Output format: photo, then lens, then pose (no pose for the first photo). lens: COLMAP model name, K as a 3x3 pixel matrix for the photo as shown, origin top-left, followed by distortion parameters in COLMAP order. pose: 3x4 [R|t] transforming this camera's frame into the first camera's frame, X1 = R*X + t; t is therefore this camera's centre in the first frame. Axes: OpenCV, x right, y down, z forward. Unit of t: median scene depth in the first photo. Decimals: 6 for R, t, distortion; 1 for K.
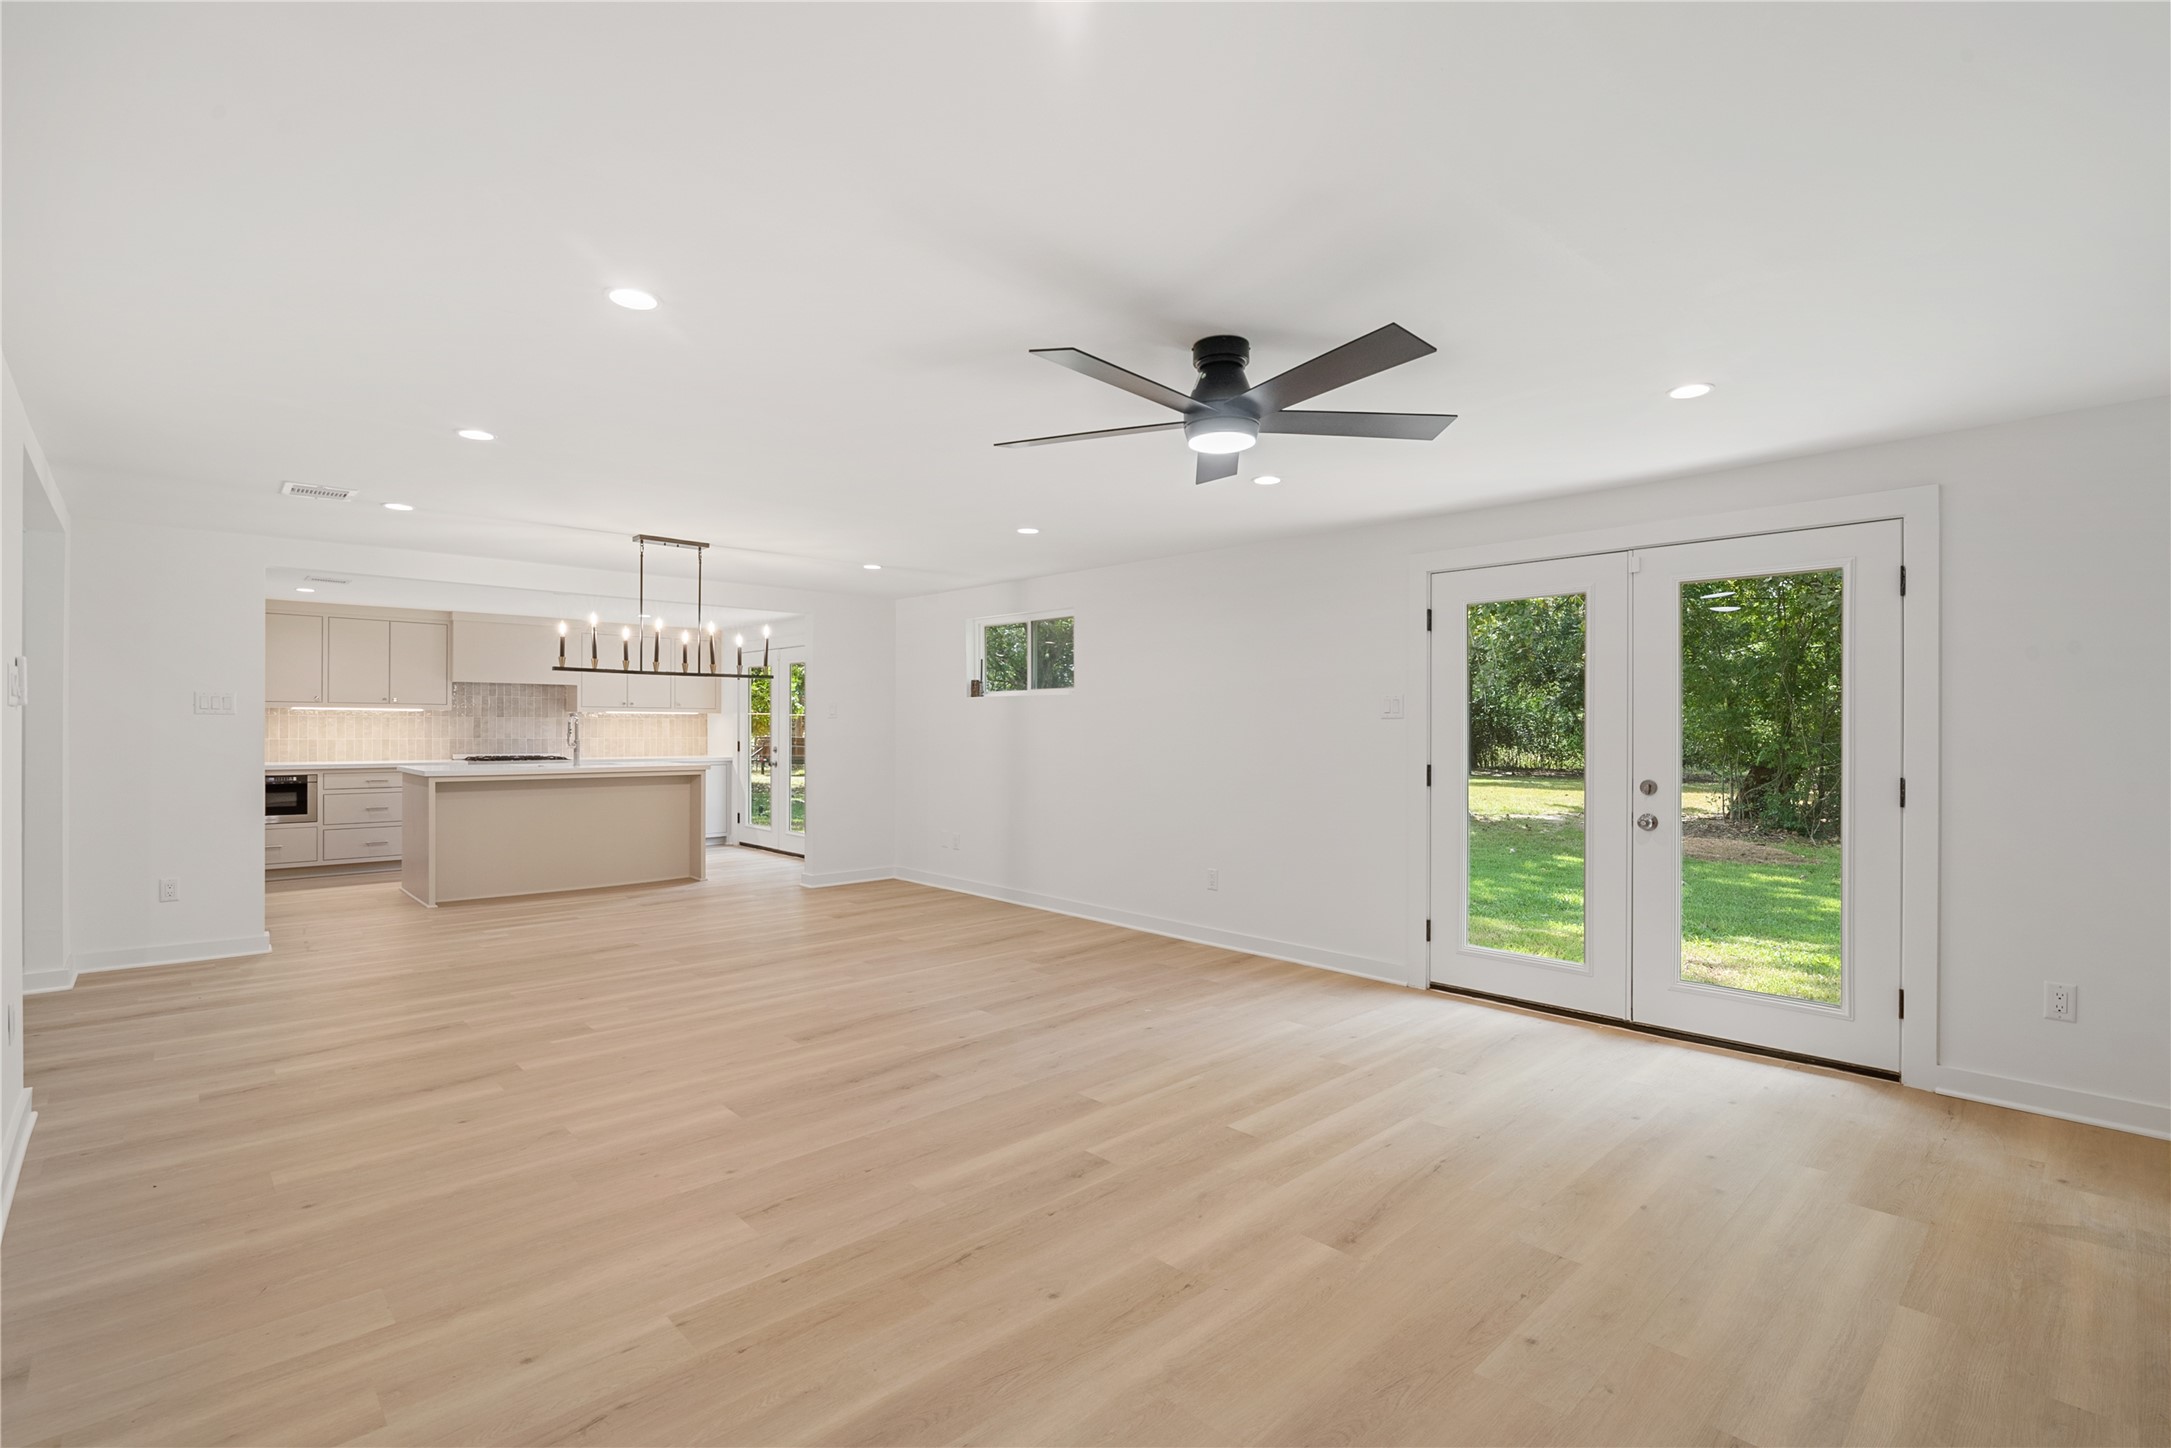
lens RADIAL K [[1008.3, 0, 1113.5], [0, 1008.3, 731.6], [0, 0, 1]] dist [-0.011569, 0.001499]
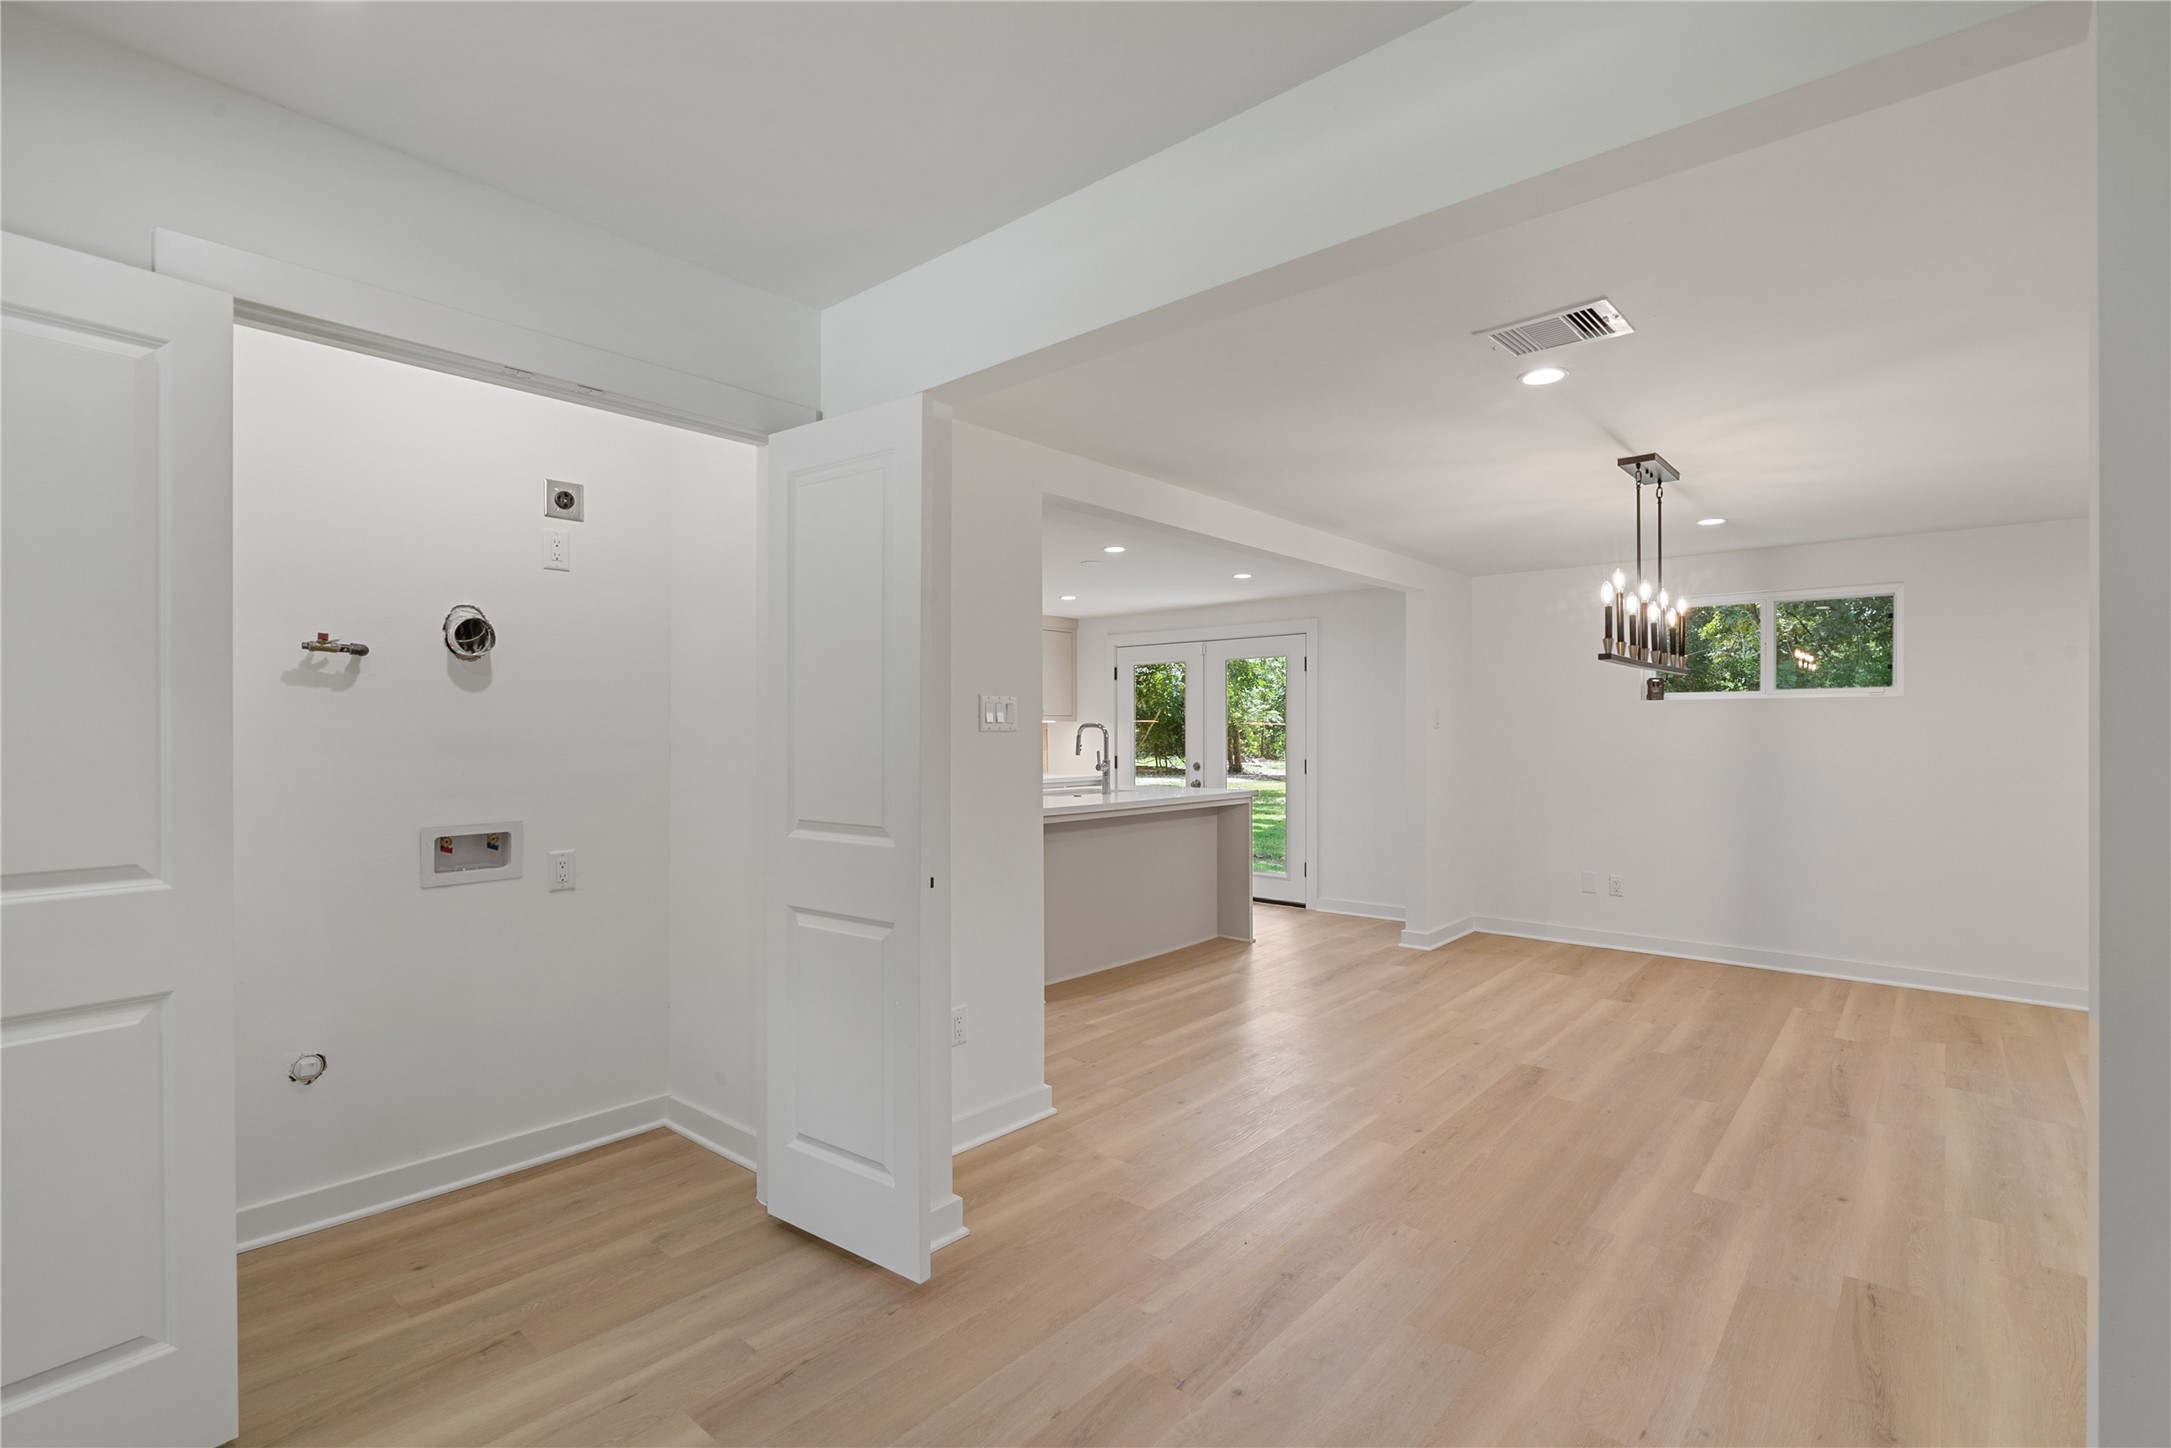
lens RADIAL K [[1008.3, 0, 1085.6], [0, 1008.3, 724.8], [0, 0, 1]] dist [-0.011569, 0.001499]
pose [[0.996939, -0.006623, 0.077901, -1.100834], [0.007445, 0.999920, -0.010271, -0.018056], [-0.077827, 0.010819, 0.996908, 0.460238]]
